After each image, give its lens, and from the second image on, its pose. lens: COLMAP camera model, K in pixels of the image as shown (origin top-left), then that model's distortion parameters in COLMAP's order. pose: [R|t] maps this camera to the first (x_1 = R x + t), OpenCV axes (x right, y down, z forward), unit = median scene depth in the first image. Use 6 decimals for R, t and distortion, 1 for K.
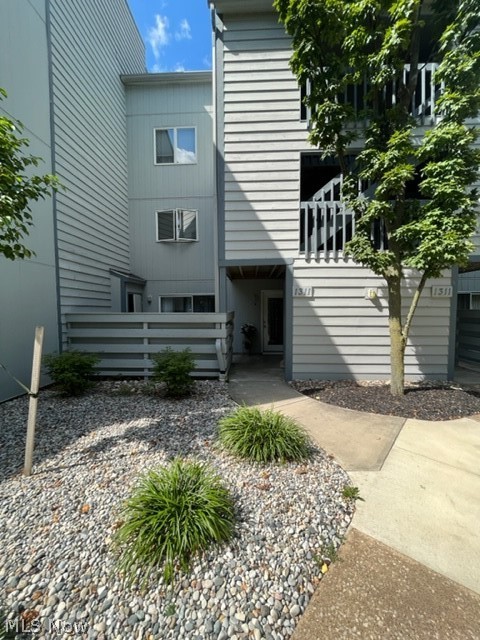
lens RADIAL K [[264.9, 0, 243.0], [0, 264.9, 319.5], [0, 0, 1]] dist [-0.003892, -0.000112]
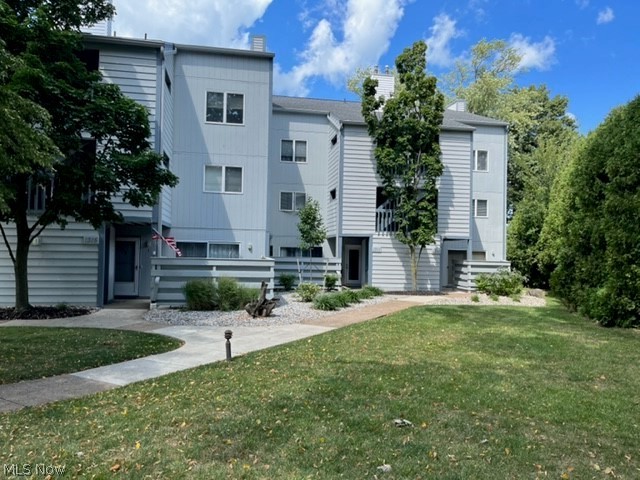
lens RADIAL K [[486.9, 0, 321.7], [0, 486.9, 238.8], [0, 0, 1]] dist [0.086630, -0.102065]
pose [[0.978009, 0.032052, 0.206084, -1.042303], [-0.018032, 0.997415, -0.069554, 0.094975], [-0.207780, 0.064308, 0.976059, -2.816905]]
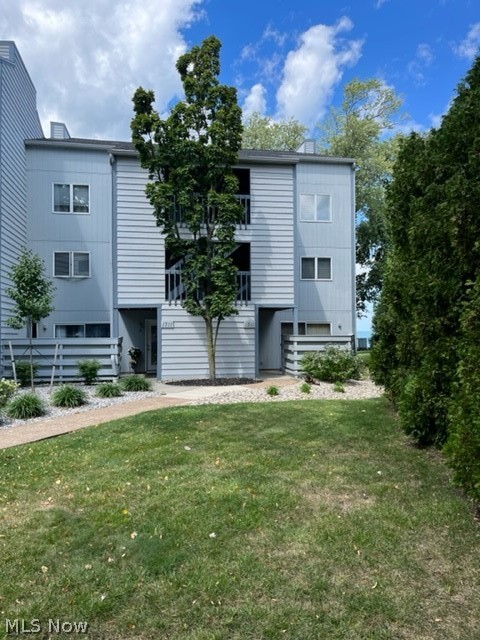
lens RADIAL K [[486.9, 0, 237.1], [0, 486.9, 319.7], [0, 0, 1]] dist [0.086630, -0.102065]
pose [[0.977833, 0.003068, 0.209363, 0.018632], [0.010182, 0.998013, -0.062179, 0.056931], [-0.209137, 0.062932, 0.975859, -1.996454]]
